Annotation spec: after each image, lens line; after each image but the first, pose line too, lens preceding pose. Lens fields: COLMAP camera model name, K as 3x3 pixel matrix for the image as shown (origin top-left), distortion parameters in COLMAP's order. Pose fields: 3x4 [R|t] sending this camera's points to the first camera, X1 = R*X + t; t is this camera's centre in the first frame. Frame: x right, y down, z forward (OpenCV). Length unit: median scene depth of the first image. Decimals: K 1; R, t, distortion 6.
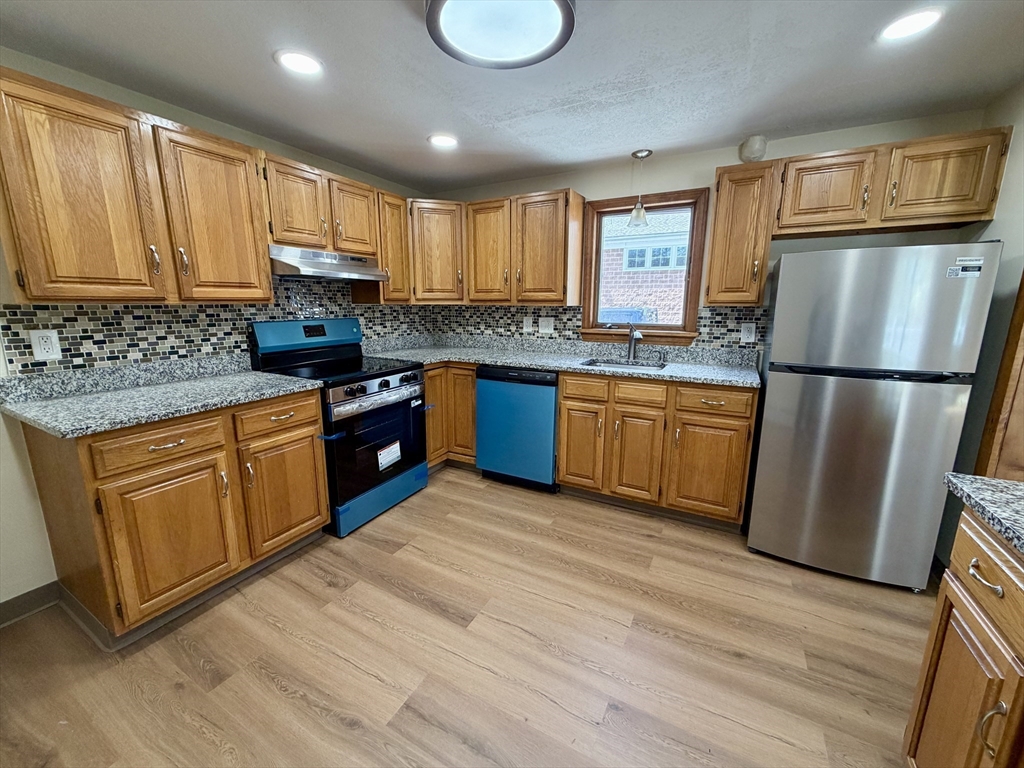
lens RADIAL K [[408.2, 0, 510.1], [0, 408.2, 385.6], [0, 0, 1]] dist [-0.000498, 0.000118]
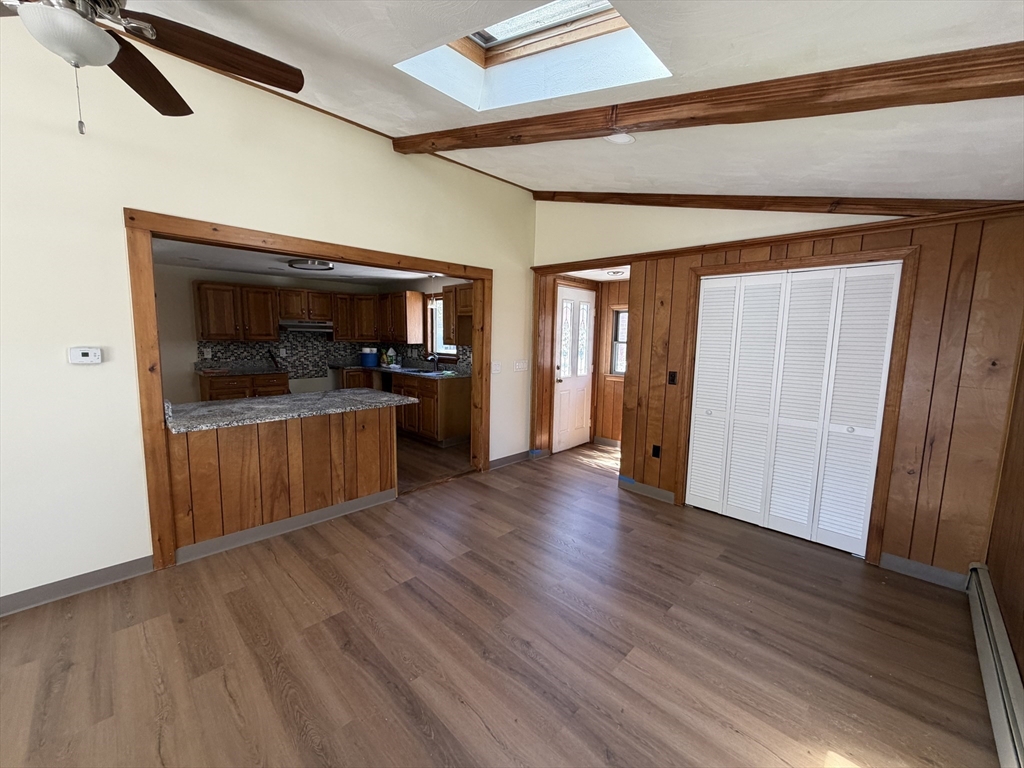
lens RADIAL K [[408.2, 0, 509.1], [0, 408.2, 383.2], [0, 0, 1]] dist [-0.000498, 0.000118]
pose [[0.958925, 0.045395, -0.280005, 1.617289], [-0.068521, 0.994949, -0.073356, 0.164402], [0.275261, 0.089529, 0.957192, -1.110206]]
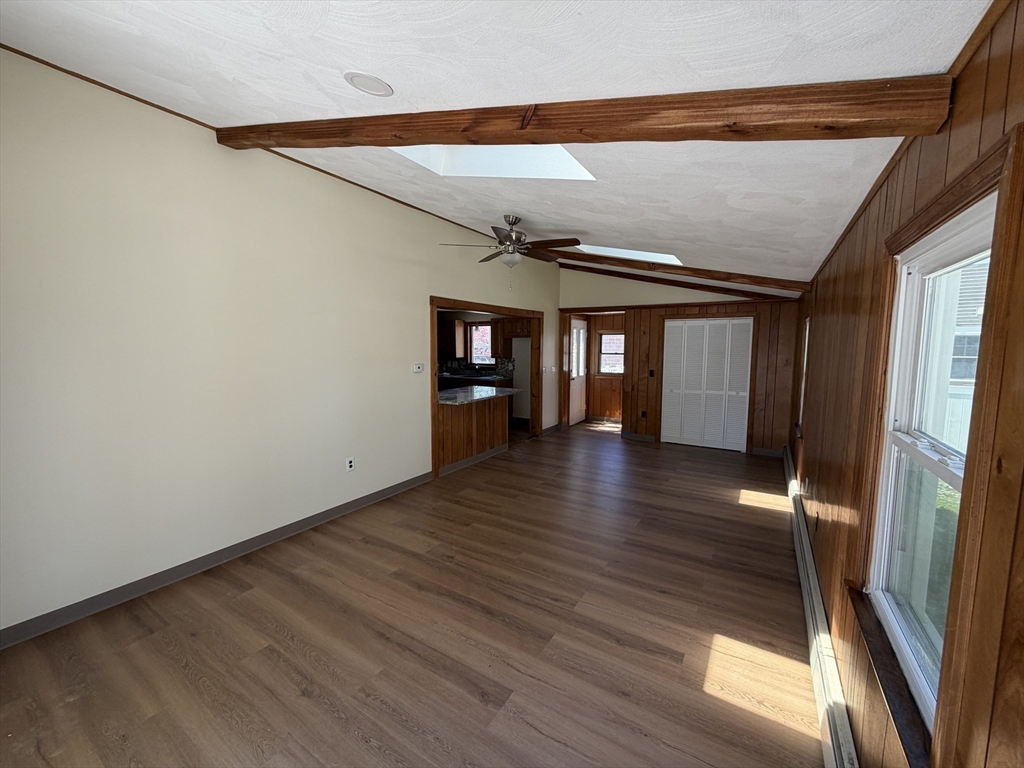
lens RADIAL K [[408.2, 0, 510.5], [0, 408.2, 383.4], [0, 0, 1]] dist [-0.000498, 0.000118]
pose [[0.997809, 0.002514, -0.066113, 0.943179], [-0.009374, 0.994569, -0.103652, 0.376796], [0.065494, 0.104044, 0.992414, -2.428469]]
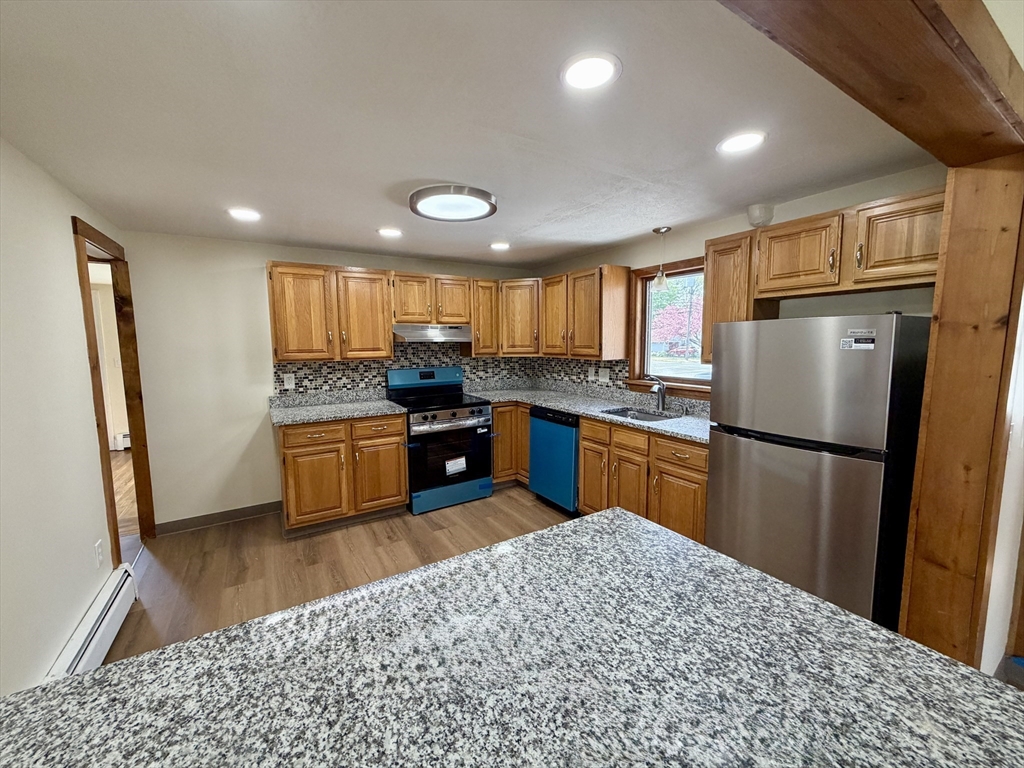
lens RADIAL K [[408.2, 0, 509.6], [0, 408.2, 385.6], [0, 0, 1]] dist [-0.000498, 0.000118]
pose [[0.867848, 0.043828, -0.494894, 0.639208], [-0.087609, 0.993992, -0.065605, -0.030630], [0.489045, 0.100292, 0.866473, -0.175994]]
